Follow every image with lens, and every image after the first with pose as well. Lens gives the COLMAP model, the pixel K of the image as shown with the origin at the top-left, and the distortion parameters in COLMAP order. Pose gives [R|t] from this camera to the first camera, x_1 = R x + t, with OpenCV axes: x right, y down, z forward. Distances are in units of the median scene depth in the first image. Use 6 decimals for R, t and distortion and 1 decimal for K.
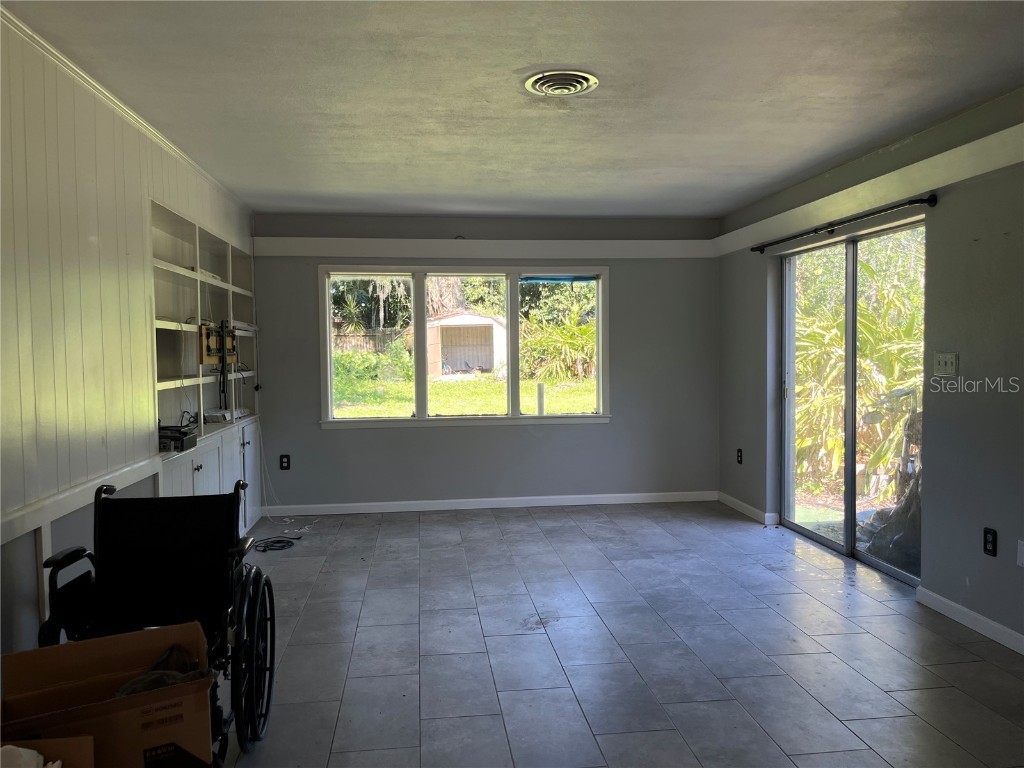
lens RADIAL K [[778.2, 0, 511.9], [0, 778.2, 381.8], [0, 0, 1]] dist [0.002279, 0.000371]
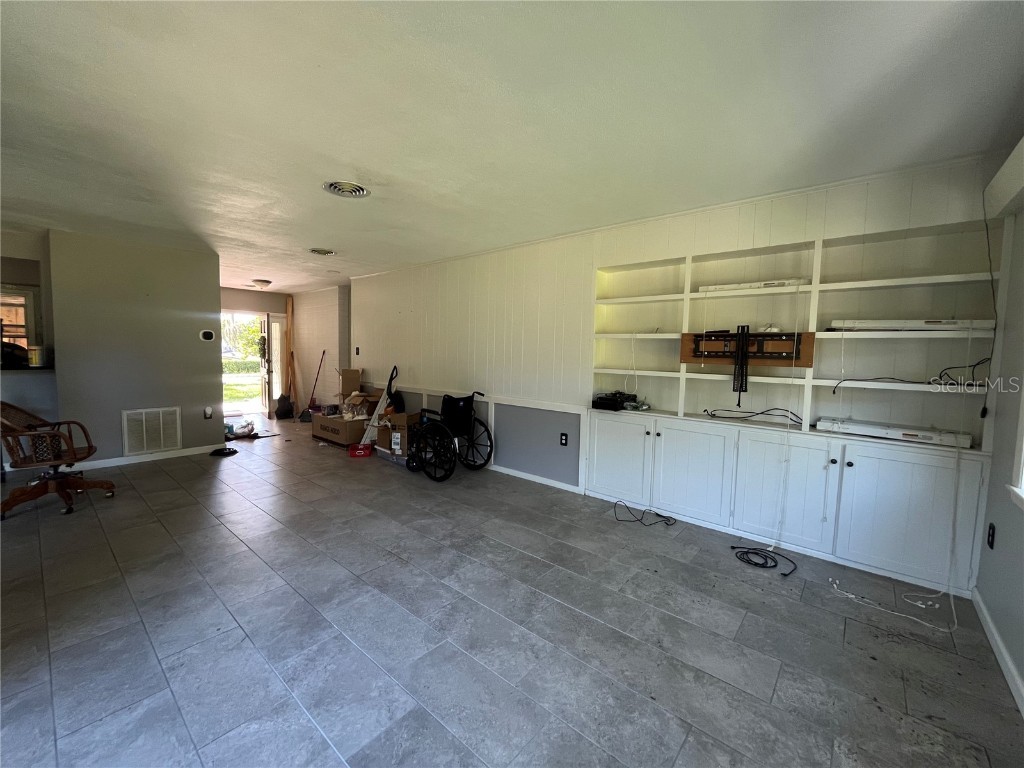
lens RADIAL K [[416.0, 0, 513.9], [0, 416.0, 381.7], [0, 0, 1]] dist [-0.002253, 0.000271]
pose [[-0.729611, 0.049241, -0.682088, 0.306877], [-0.041358, 0.992401, 0.115883, -0.063180], [0.682611, 0.112759, -0.722030, 1.377992]]
